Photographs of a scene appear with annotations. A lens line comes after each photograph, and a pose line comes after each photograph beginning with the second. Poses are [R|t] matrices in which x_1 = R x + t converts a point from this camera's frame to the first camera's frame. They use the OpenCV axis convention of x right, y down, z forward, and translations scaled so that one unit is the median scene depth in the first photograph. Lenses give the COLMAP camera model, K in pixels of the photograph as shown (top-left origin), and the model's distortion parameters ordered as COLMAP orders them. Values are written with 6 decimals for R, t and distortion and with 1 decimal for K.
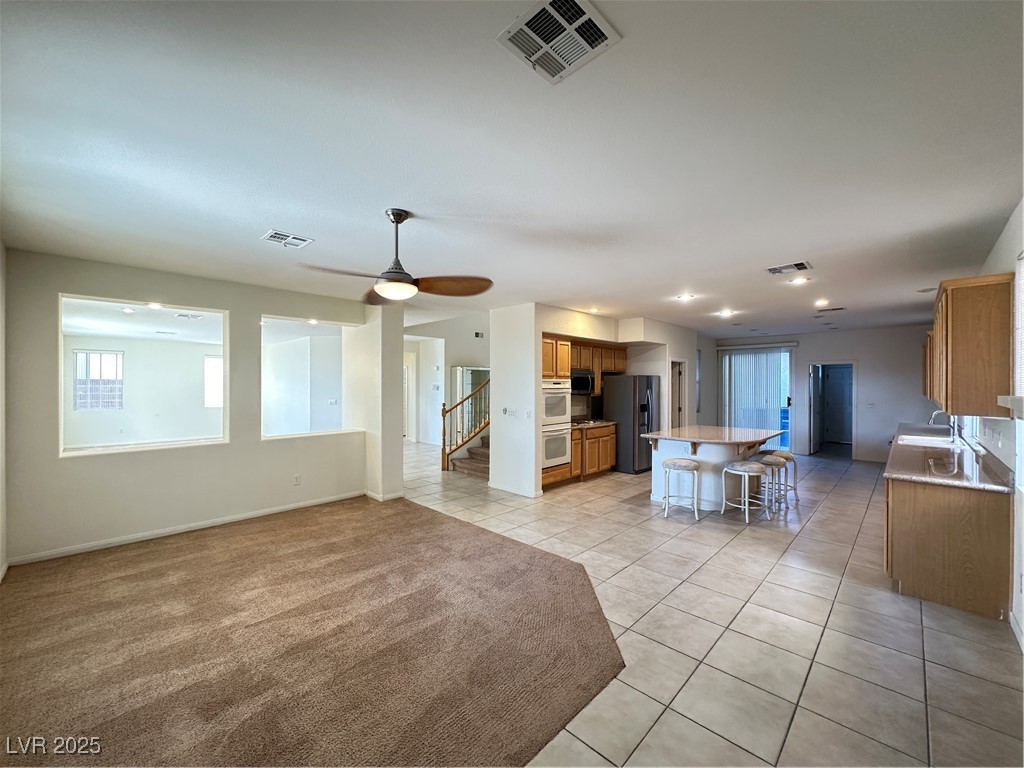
lens RADIAL K [[409.4, 0, 512.0], [0, 409.4, 384.0], [0, 0, 1]] dist [0.001193, 0.000338]
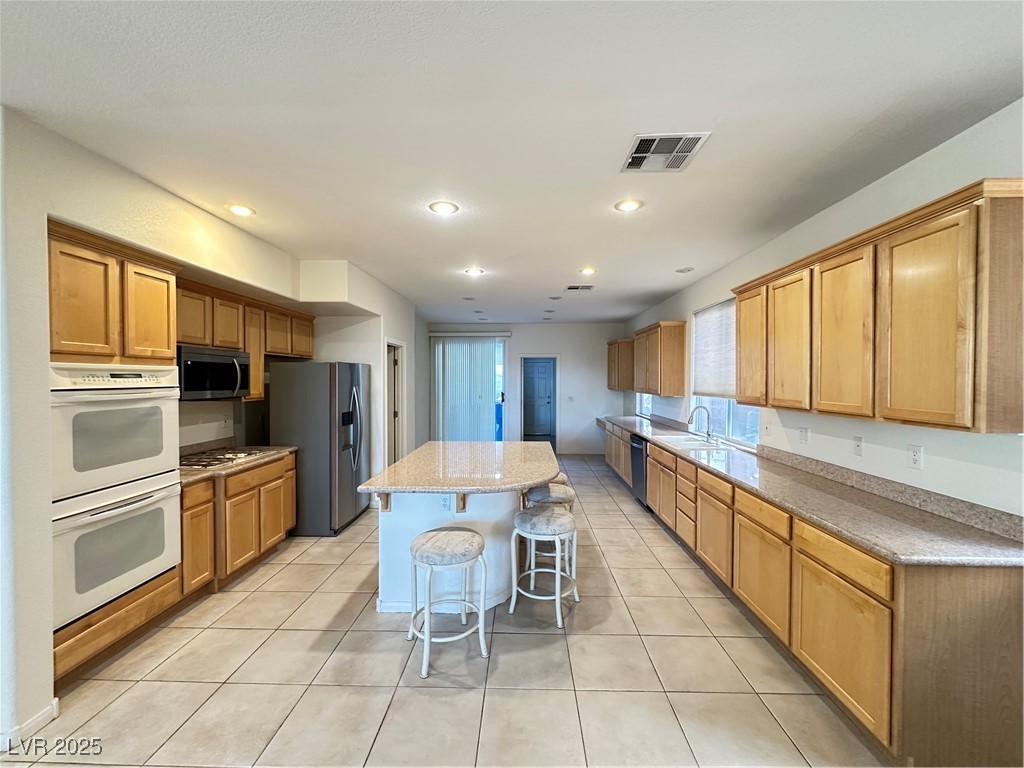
lens RADIAL K [[409.4, 0, 512.0], [0, 409.4, 384.0], [0, 0, 1]] dist [0.001193, 0.000338]
pose [[0.737455, -0.011071, 0.675305, 0.109853], [0.001652, 0.999892, 0.014588, 0.001552], [-0.675394, -0.009643, 0.737394, 0.450727]]
